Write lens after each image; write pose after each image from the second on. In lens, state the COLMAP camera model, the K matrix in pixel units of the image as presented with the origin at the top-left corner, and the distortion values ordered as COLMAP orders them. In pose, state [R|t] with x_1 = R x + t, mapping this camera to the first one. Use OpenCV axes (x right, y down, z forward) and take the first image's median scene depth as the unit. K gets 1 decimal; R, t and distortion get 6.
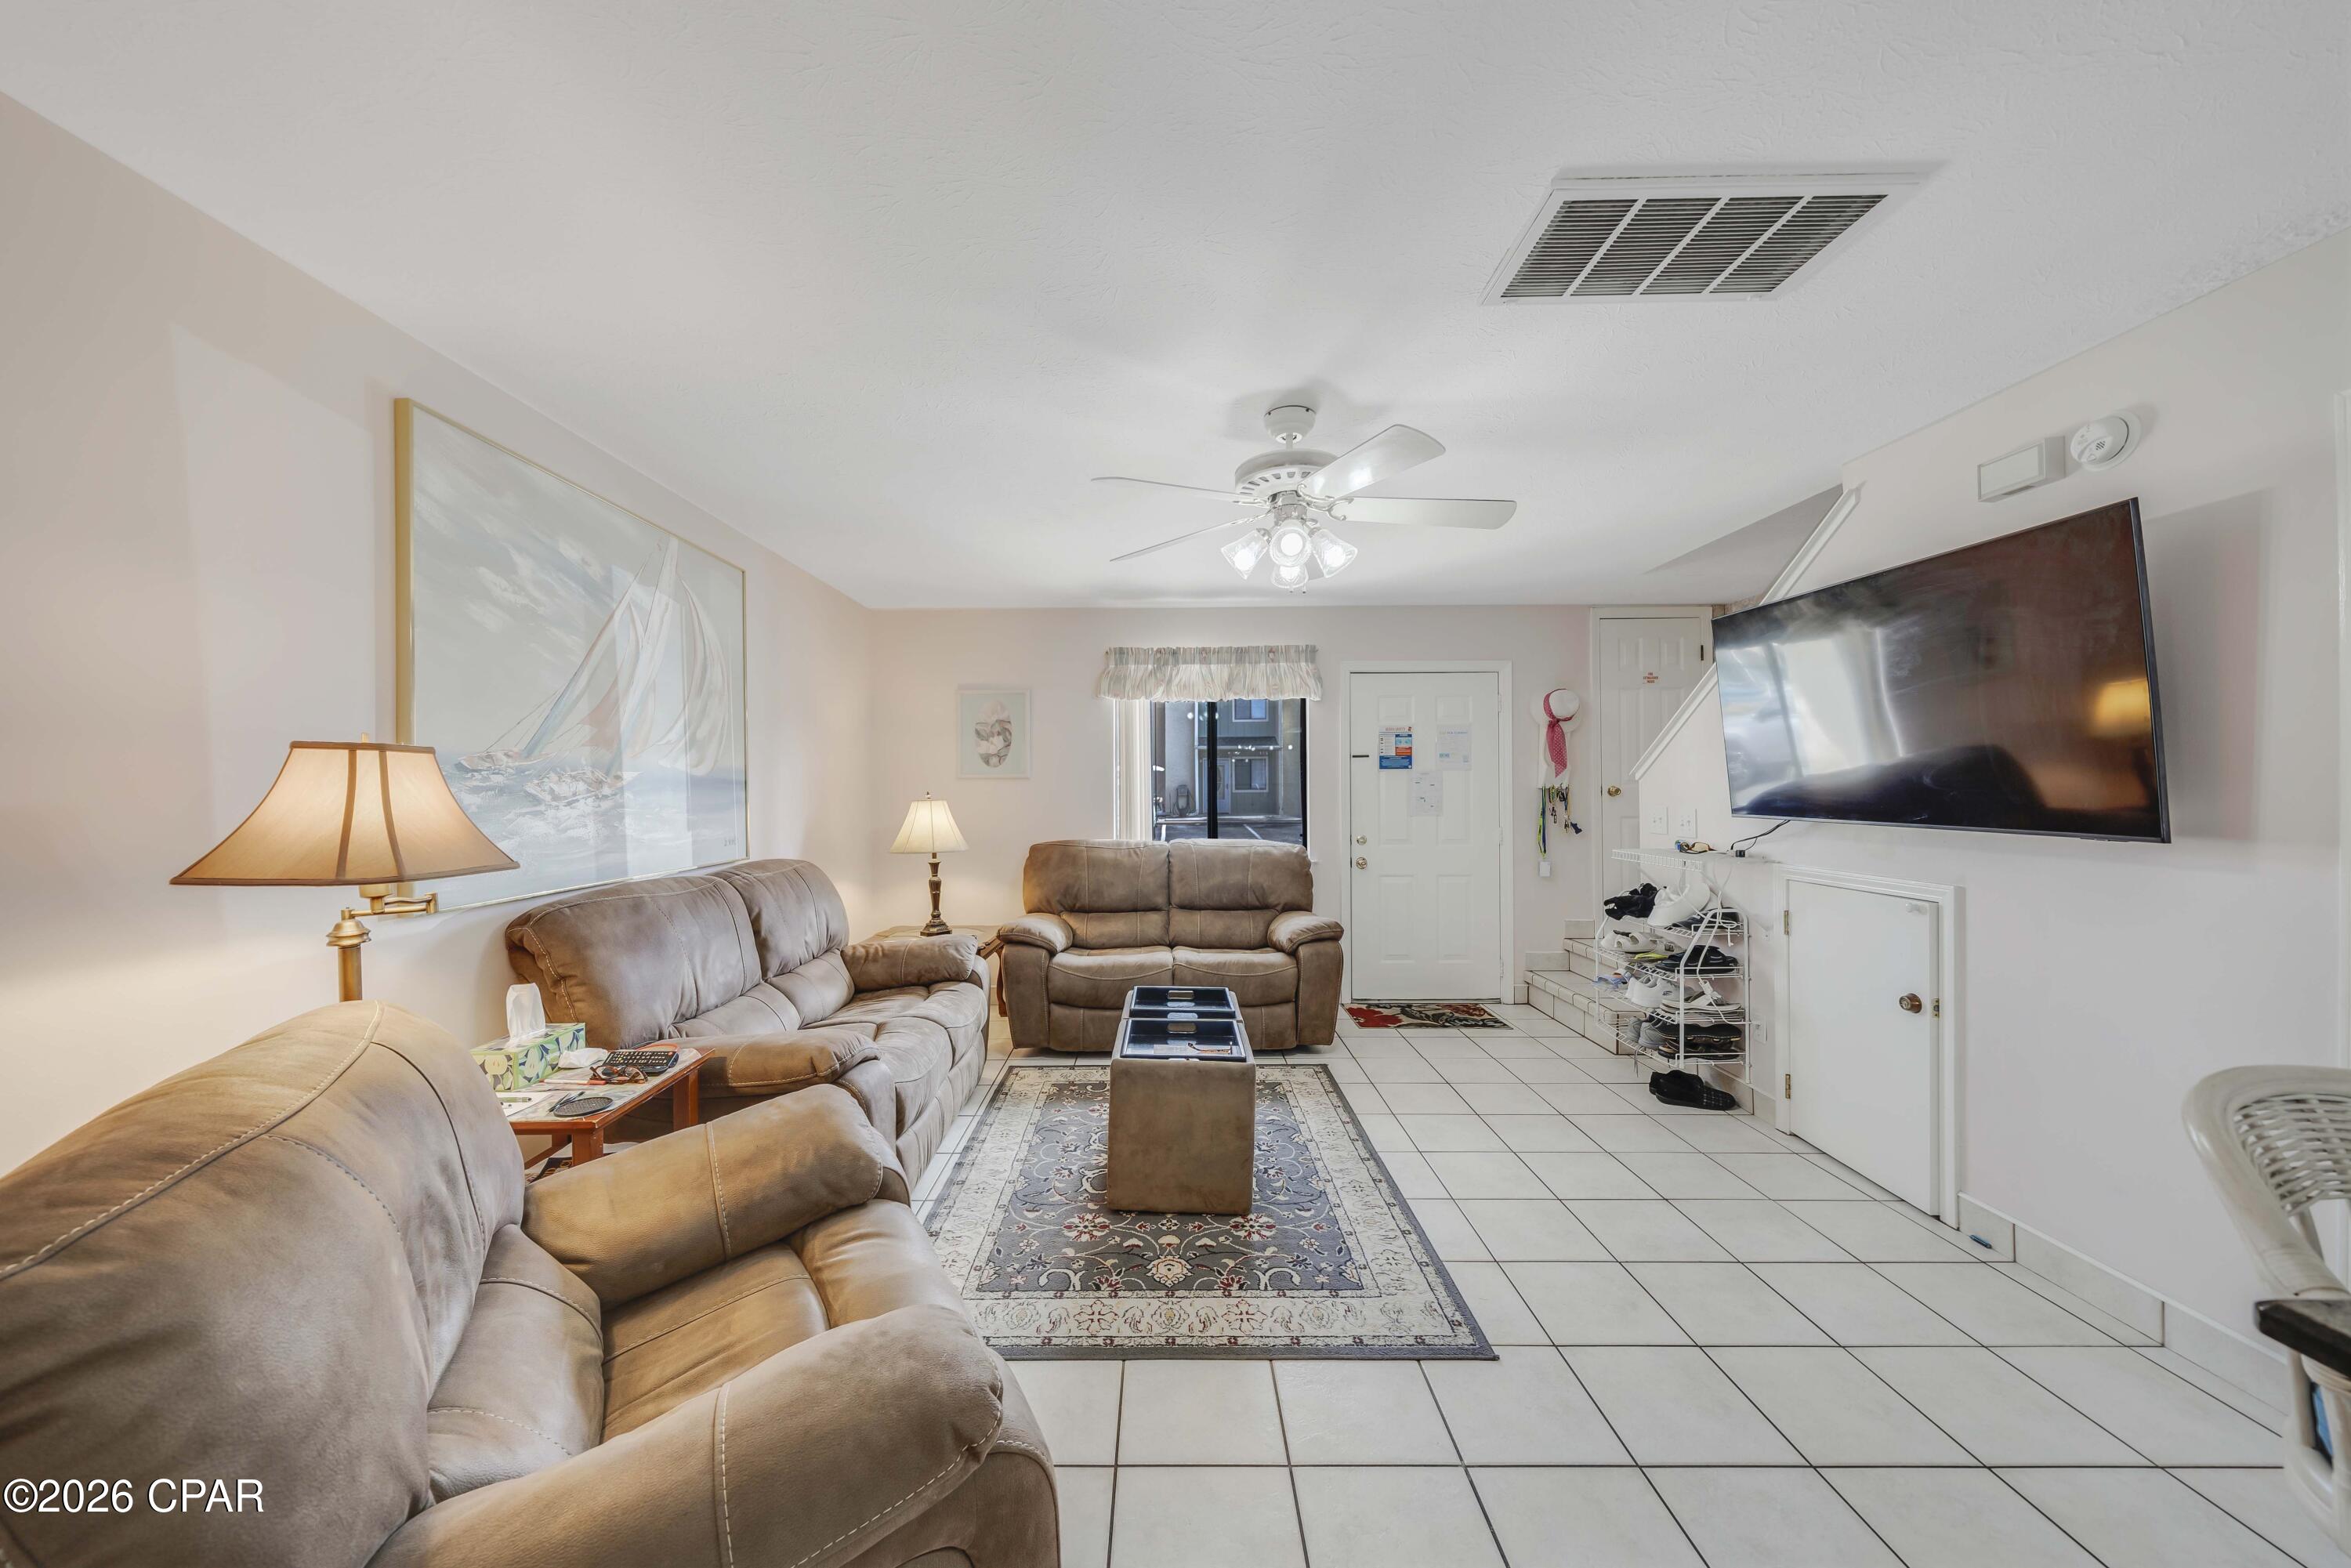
lens RADIAL K [[812.0, 0, 1170.1], [0, 812.0, 780.2], [0, 0, 1]] dist [-0.008539, 0.000810]
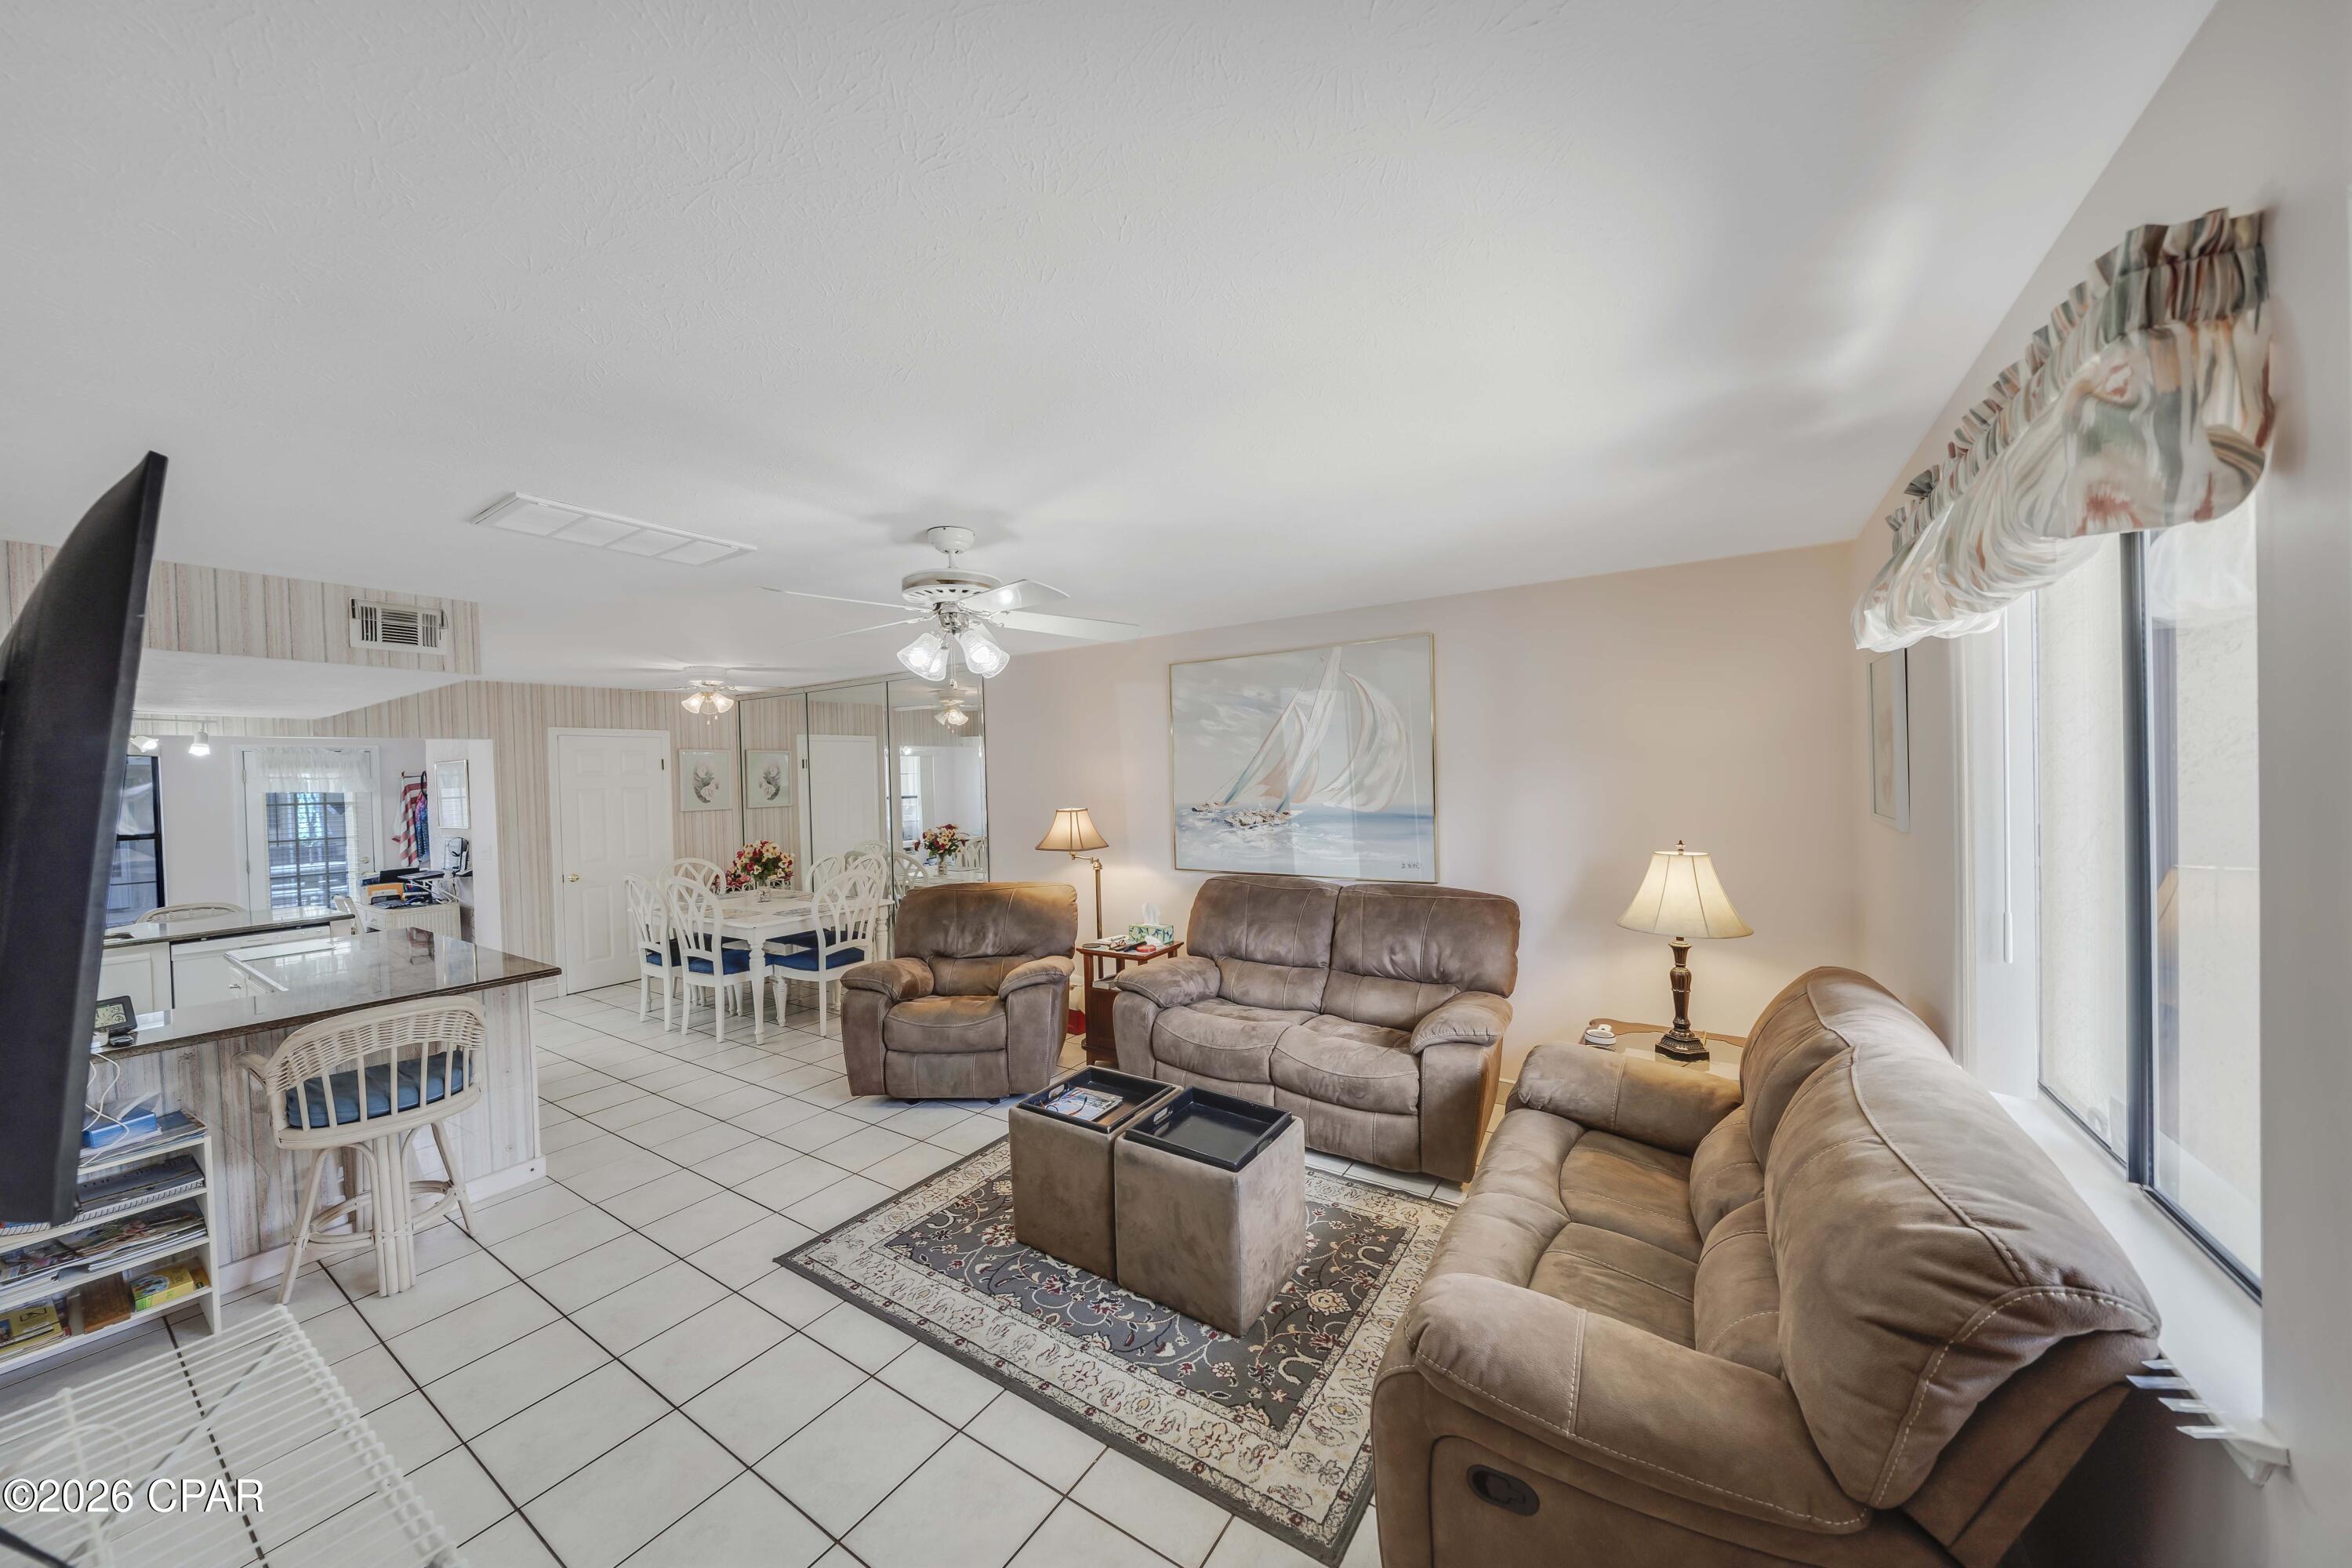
lens RADIAL K [[812.4, 0, 1152.4], [0, 812.4, 773.1], [0, 0, 1]] dist [-0.008539, 0.000810]
pose [[-0.566875, 0.022307, -0.823501, 0.724215], [0.035517, 0.999366, 0.002622, -0.085891], [0.823038, -0.027762, -0.567308, 1.455880]]
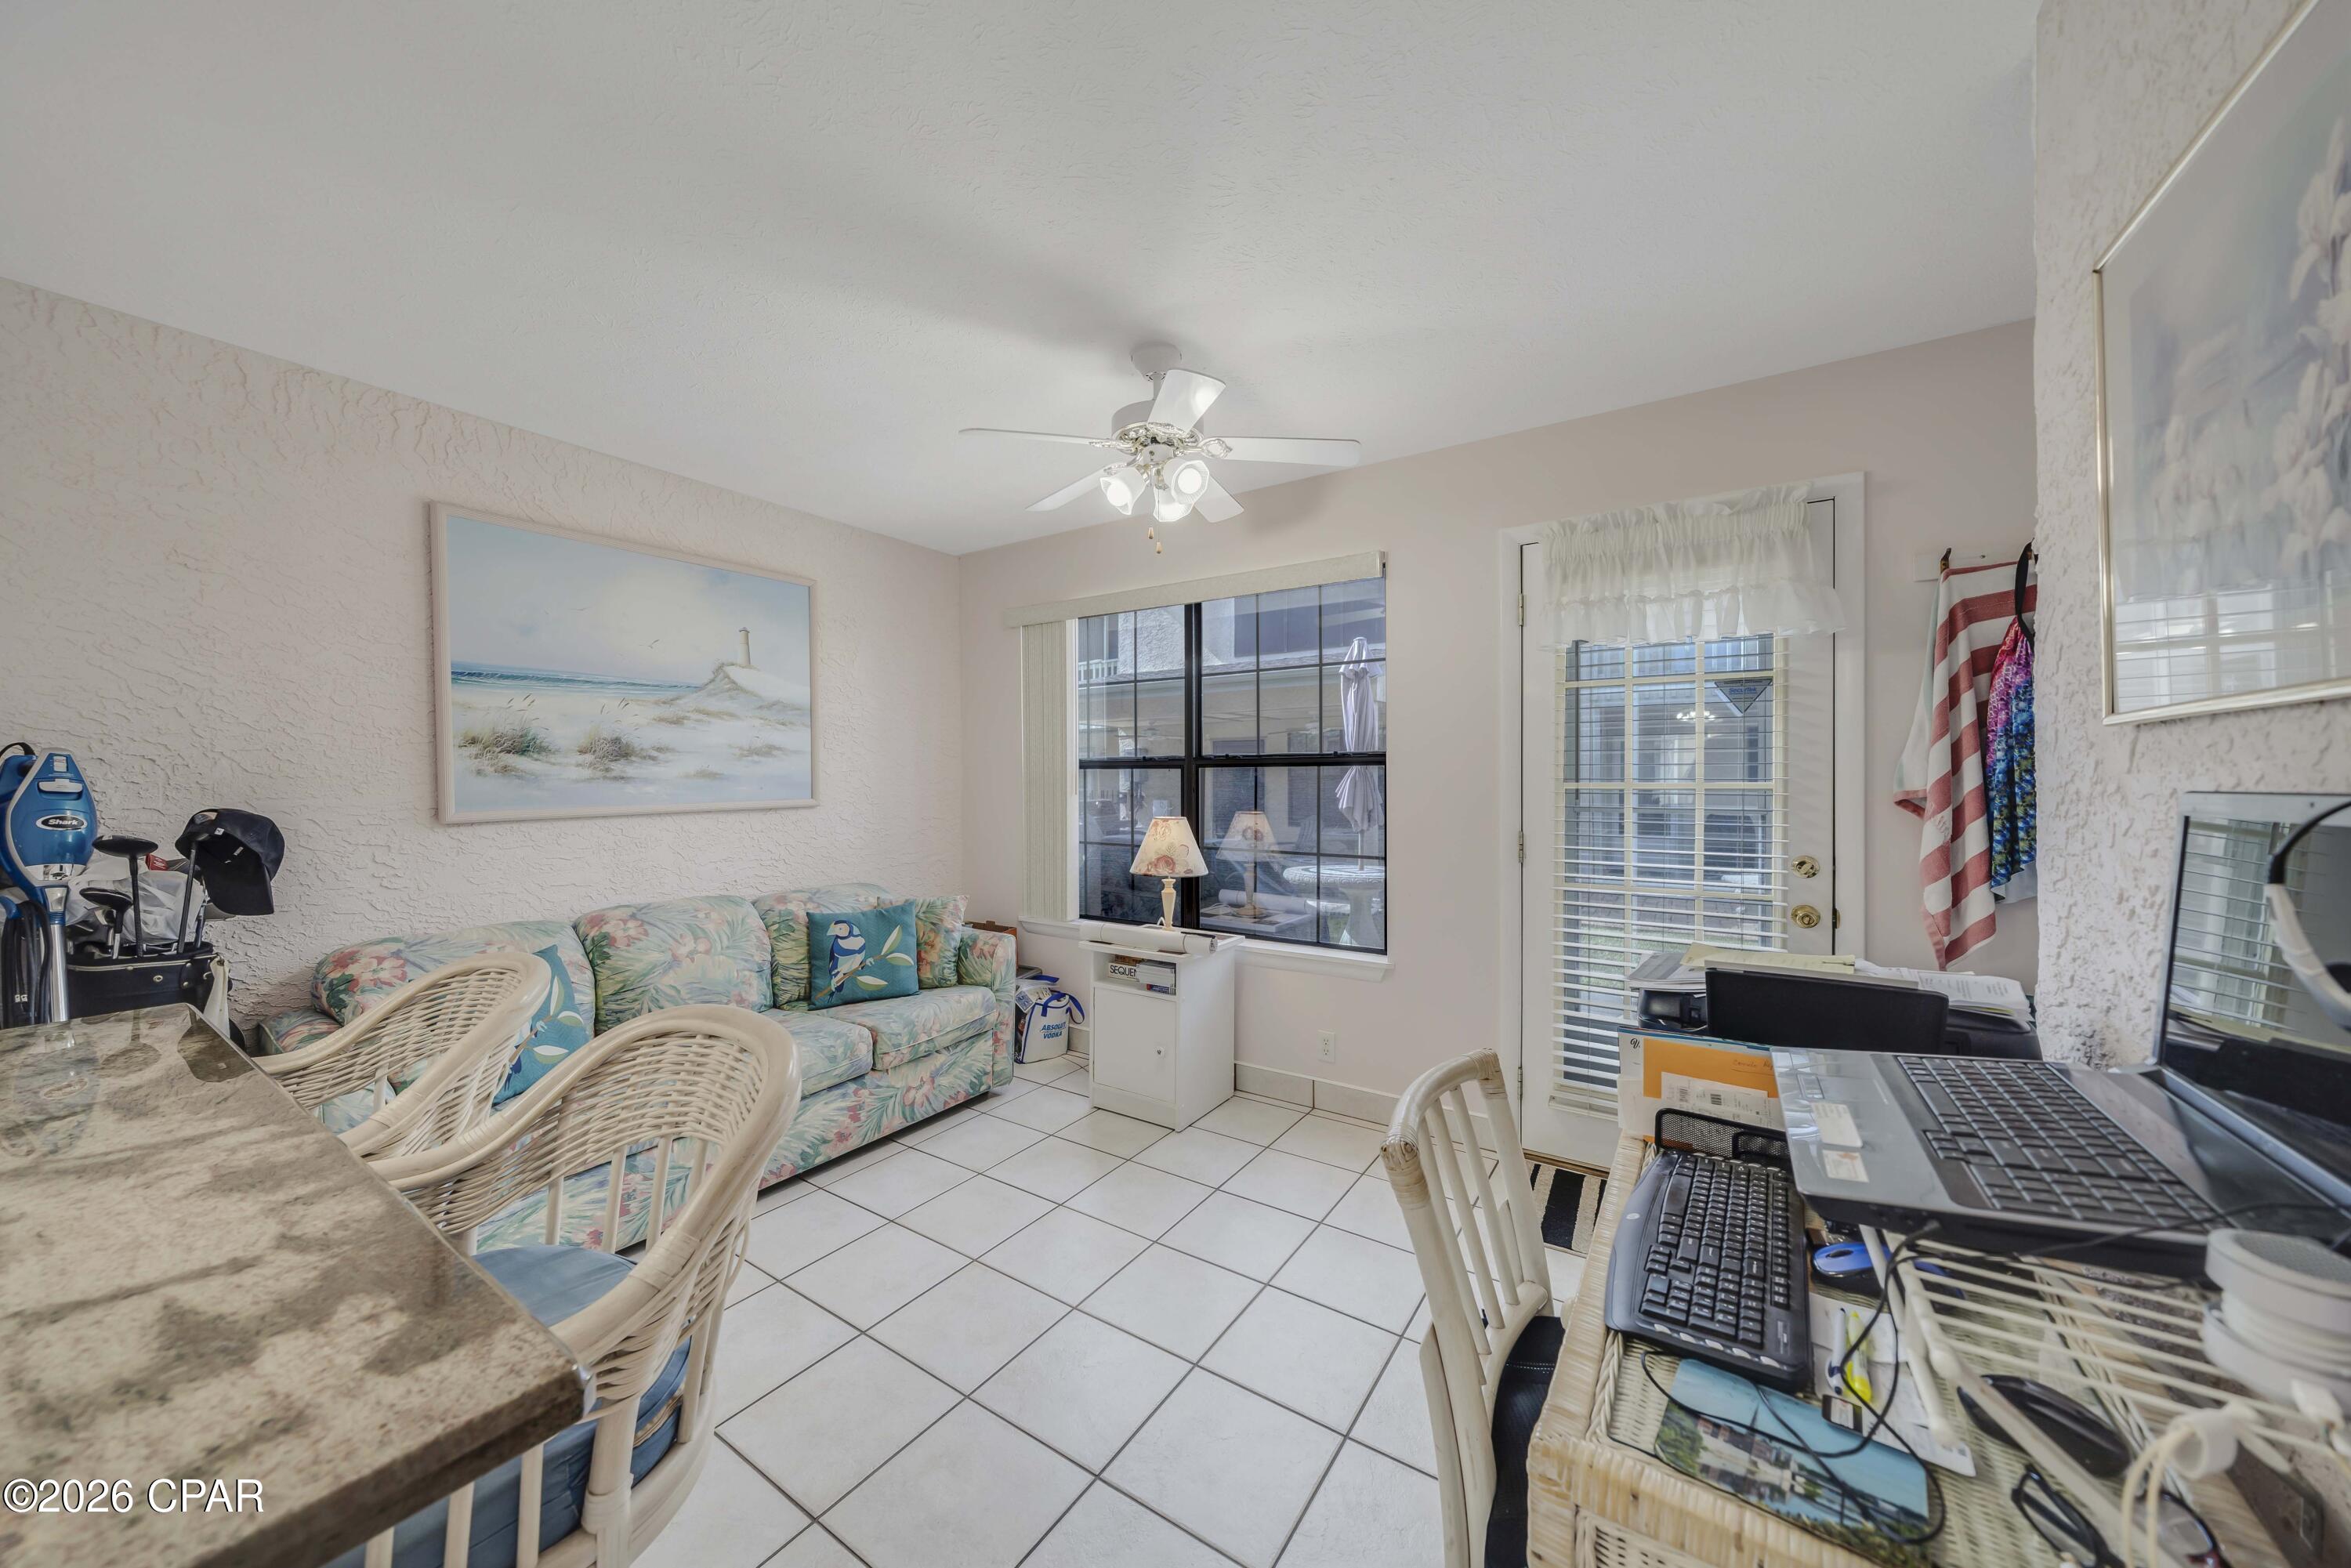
lens RADIAL K [[812.0, 0, 1166.0], [0, 812.0, 785.0], [0, 0, 1]] dist [-0.008539, 0.000810]
pose [[-0.826425, 0.004644, 0.563027, 0.132543], [0.007773, 0.999965, 0.003162, 0.019532], [-0.562993, 0.006990, -0.826432, -0.987148]]
